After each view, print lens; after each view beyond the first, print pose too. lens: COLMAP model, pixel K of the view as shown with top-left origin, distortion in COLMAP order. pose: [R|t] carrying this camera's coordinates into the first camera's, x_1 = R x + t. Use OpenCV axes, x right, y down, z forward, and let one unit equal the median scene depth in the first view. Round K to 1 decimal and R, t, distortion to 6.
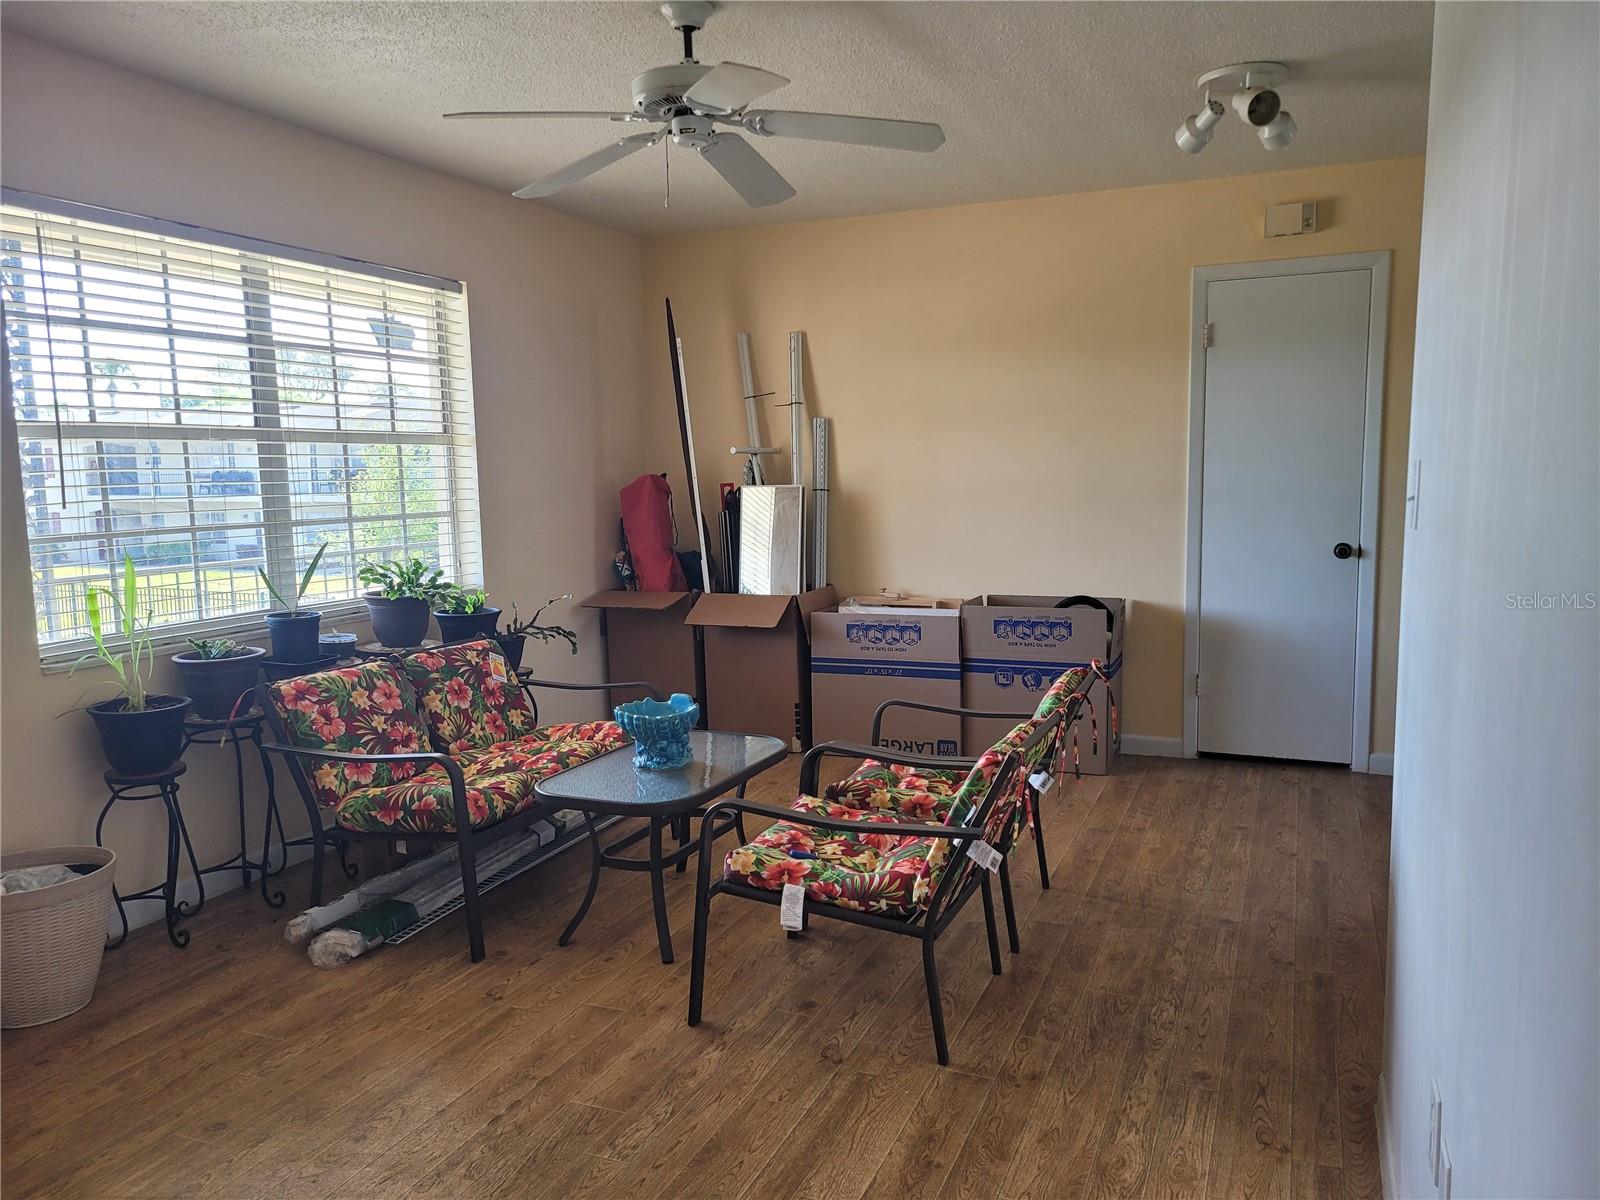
lens RADIAL K [[1194.2, 0, 805.3], [0, 1194.2, 602.1], [0, 0, 1]] dist [0.008965, 0.004361]
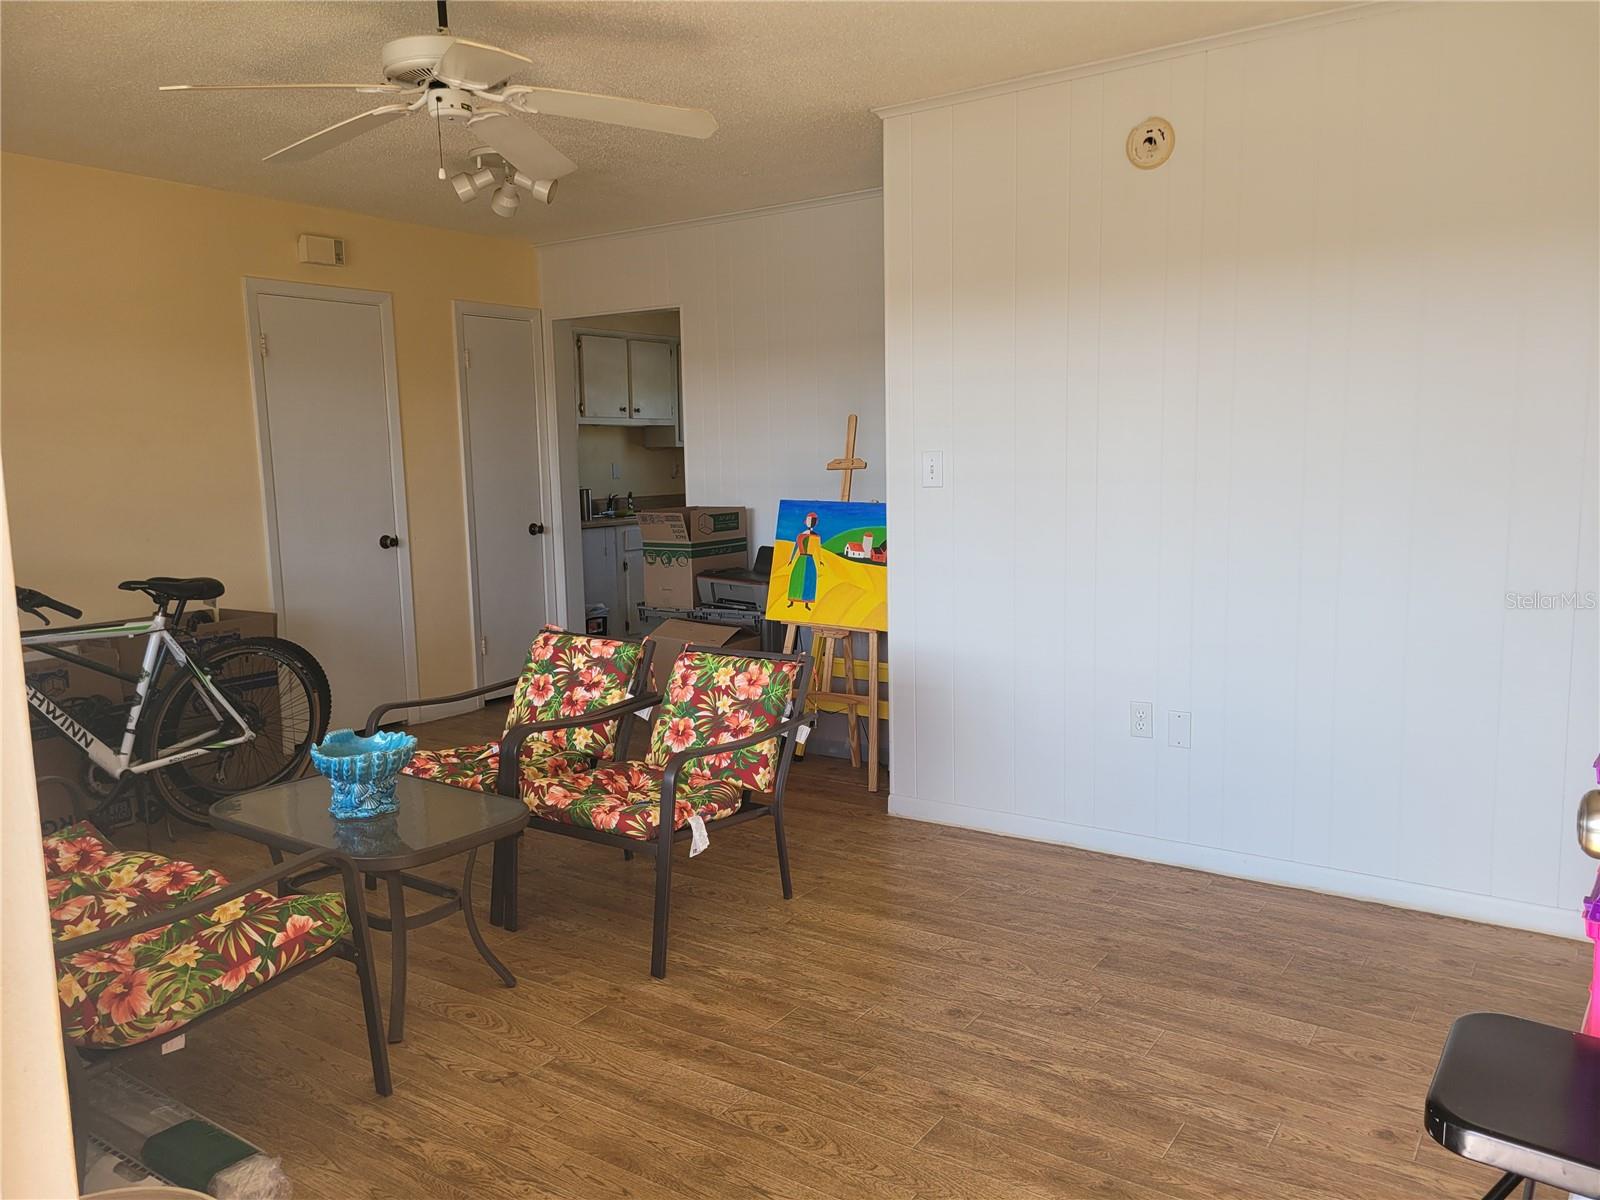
lens RADIAL K [[1194.2, 0, 805.0], [0, 1194.2, 599.2], [0, 0, 1]] dist [0.008965, 0.004361]
pose [[0.226216, -0.116949, 0.967031, -0.910972], [0.142597, 0.986047, 0.085891, -0.044906], [-0.963583, 0.118466, 0.239736, 0.499803]]
